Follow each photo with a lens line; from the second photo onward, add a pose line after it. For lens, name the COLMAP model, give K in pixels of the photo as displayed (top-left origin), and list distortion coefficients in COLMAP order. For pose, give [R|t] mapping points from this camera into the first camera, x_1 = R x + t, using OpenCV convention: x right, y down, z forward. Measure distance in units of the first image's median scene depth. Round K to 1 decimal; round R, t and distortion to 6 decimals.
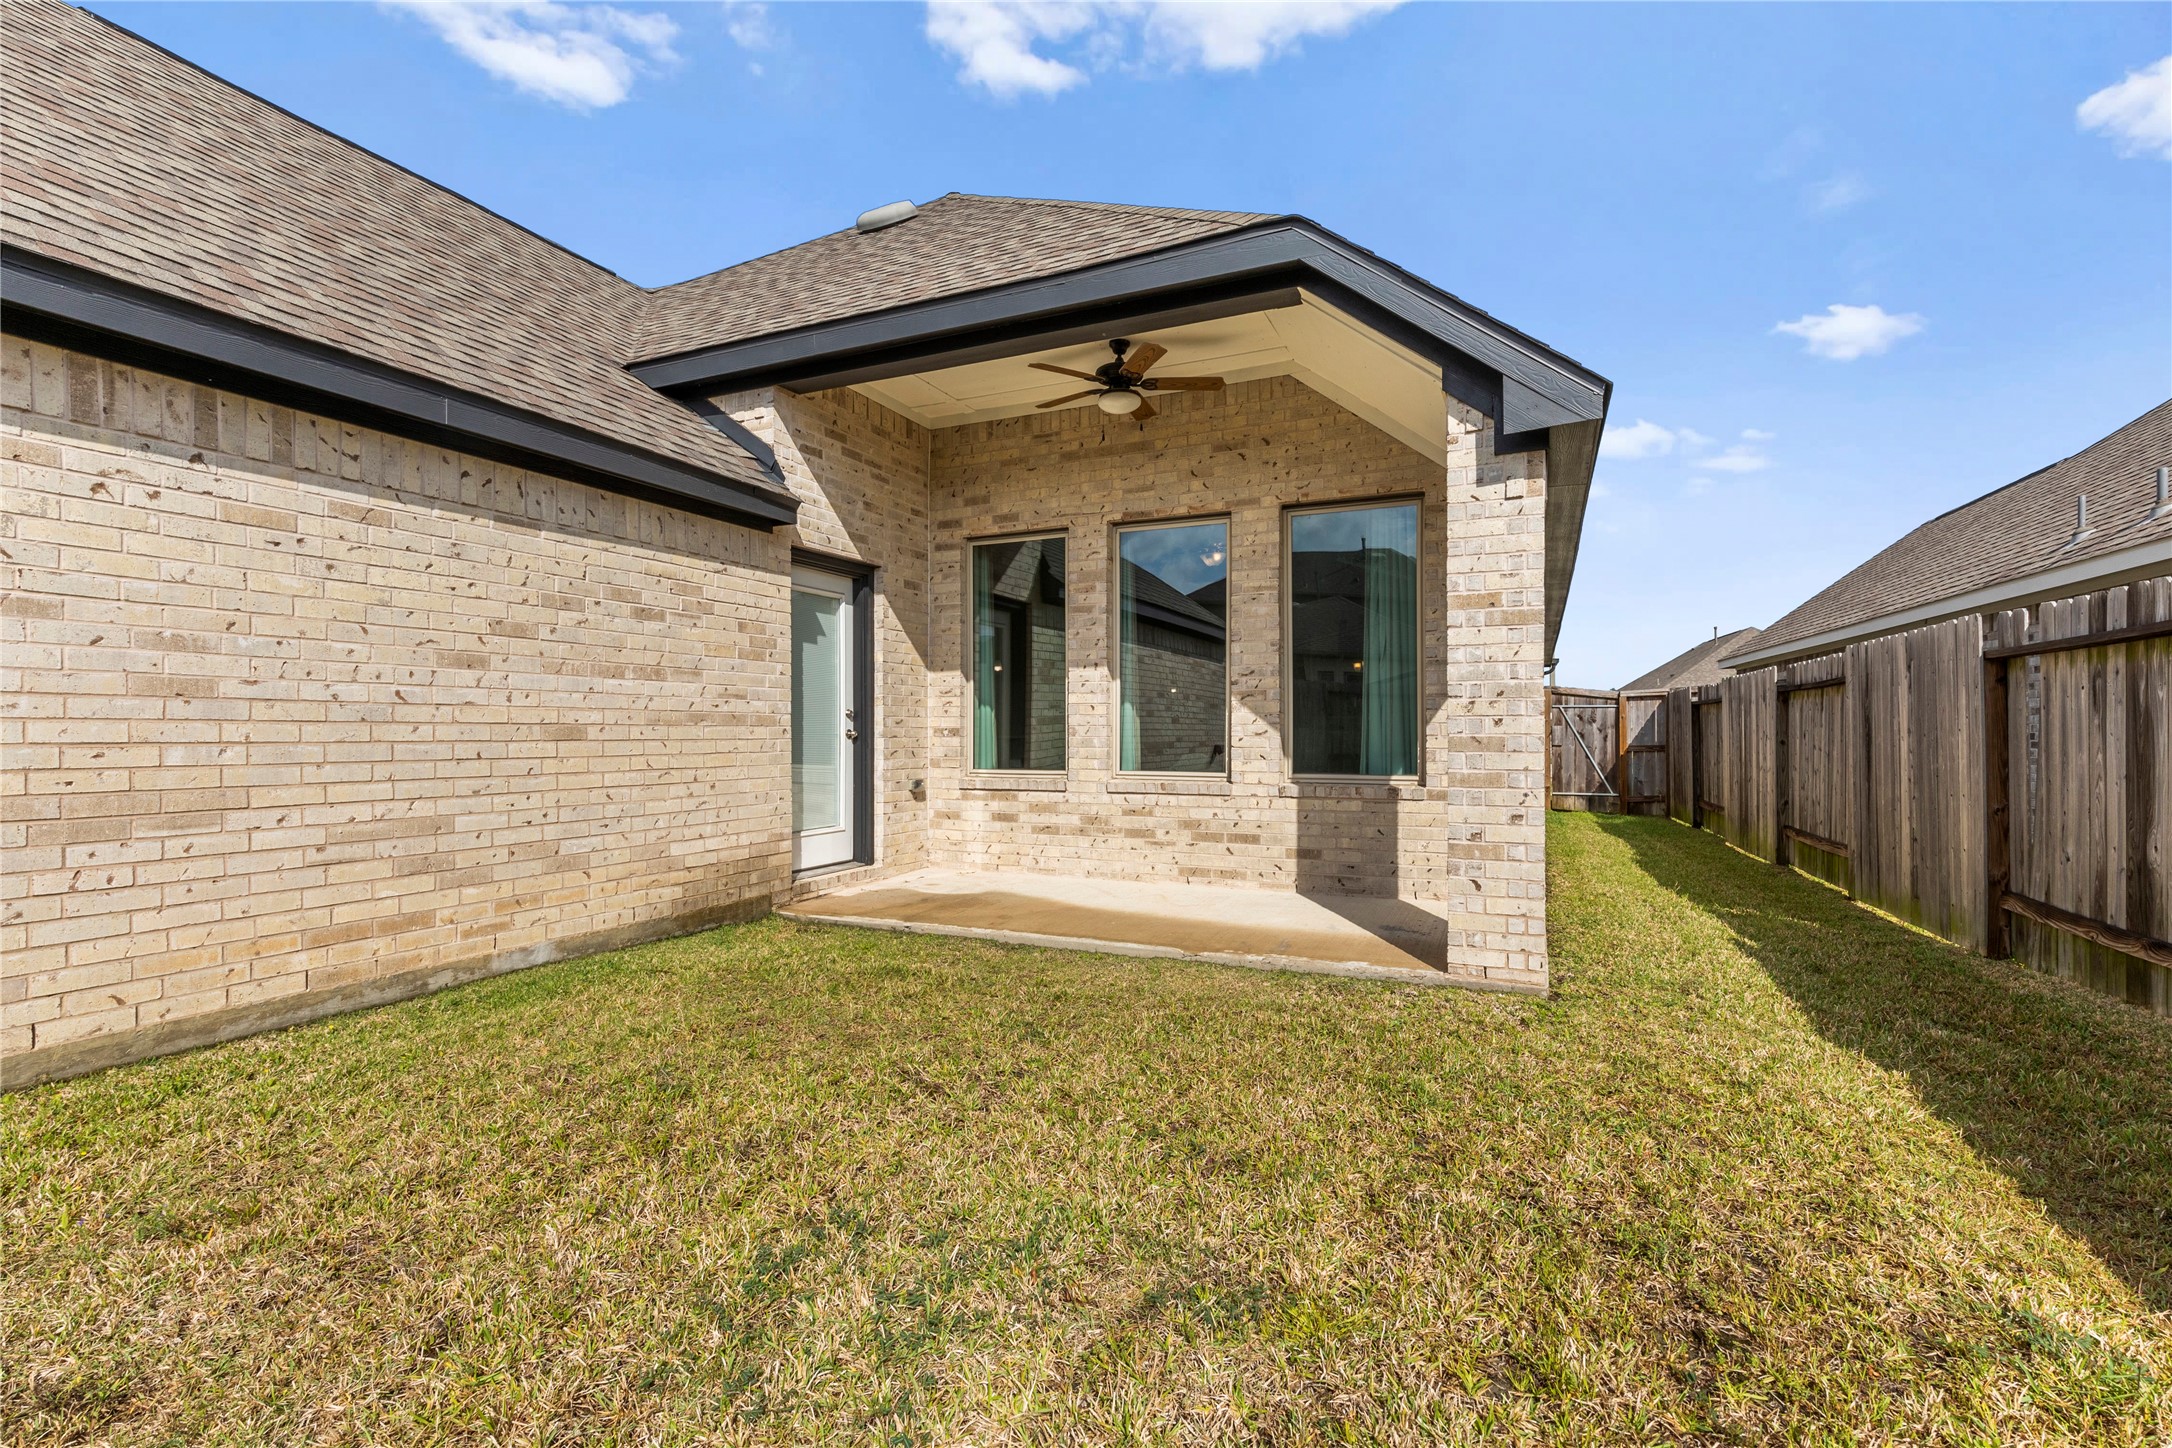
lens RADIAL K [[991.1, 0, 1090.7], [0, 991.1, 727.7], [0, 0, 1]] dist [0.004699, -0.000419]
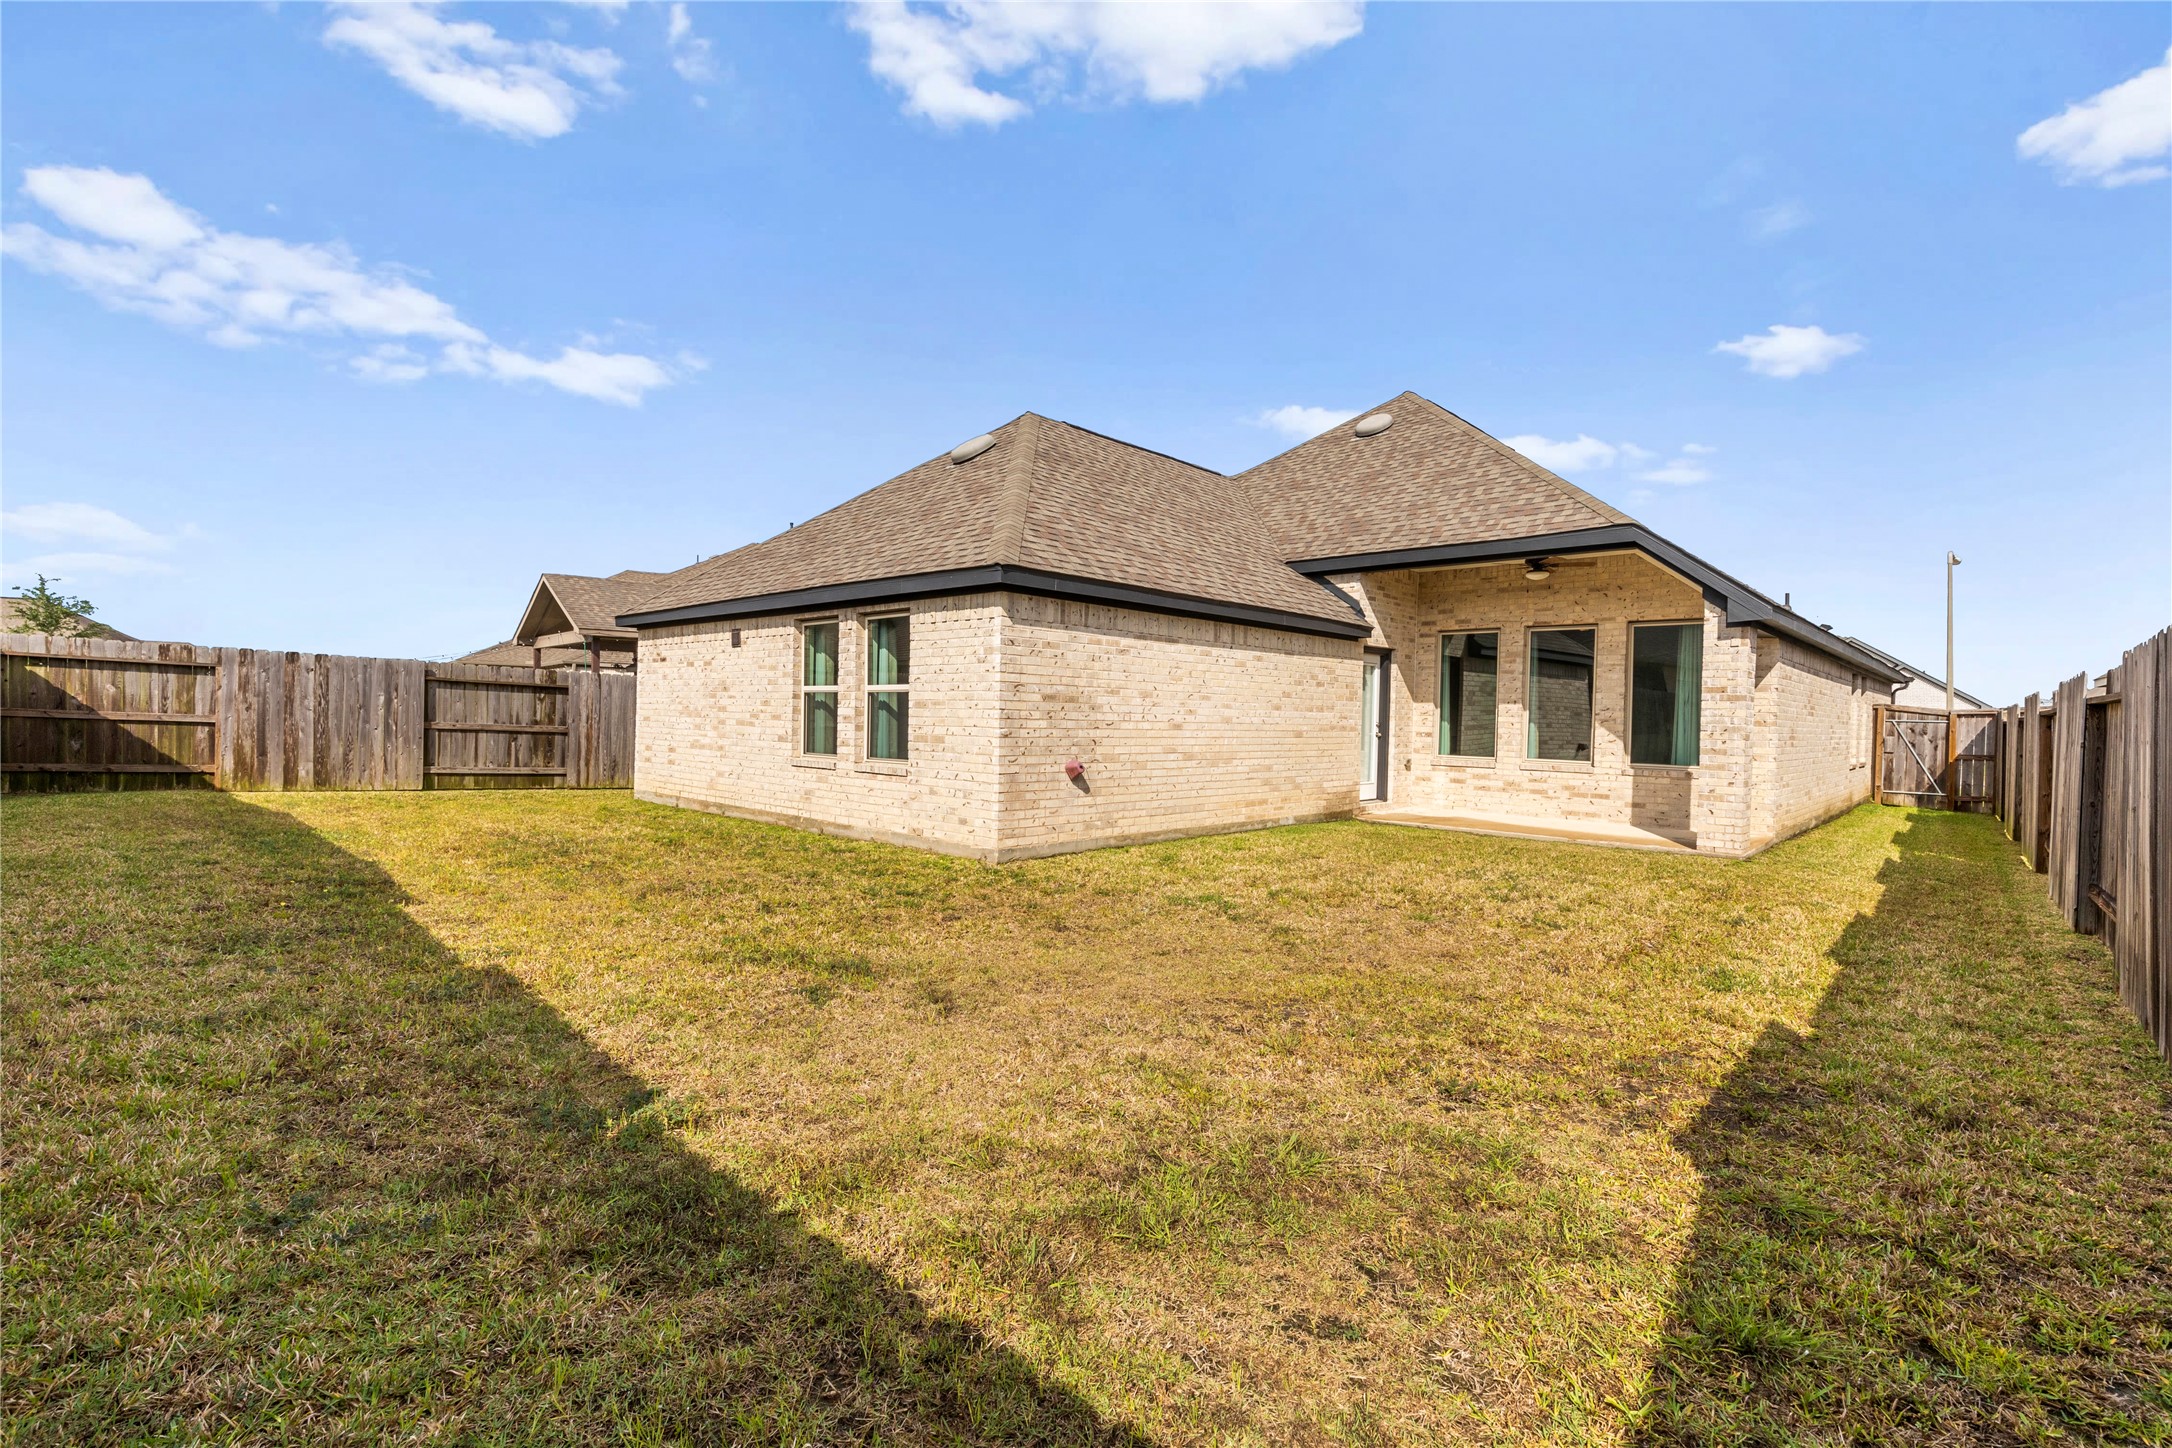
lens RADIAL K [[991.1, 0, 1070.6], [0, 991.1, 727.5], [0, 0, 1]] dist [0.004699, -0.000419]
pose [[0.941085, 0.026139, -0.337159, -0.161857], [-0.020918, 0.999599, 0.019109, -0.034910], [0.337523, -0.010931, 0.941254, -1.122628]]
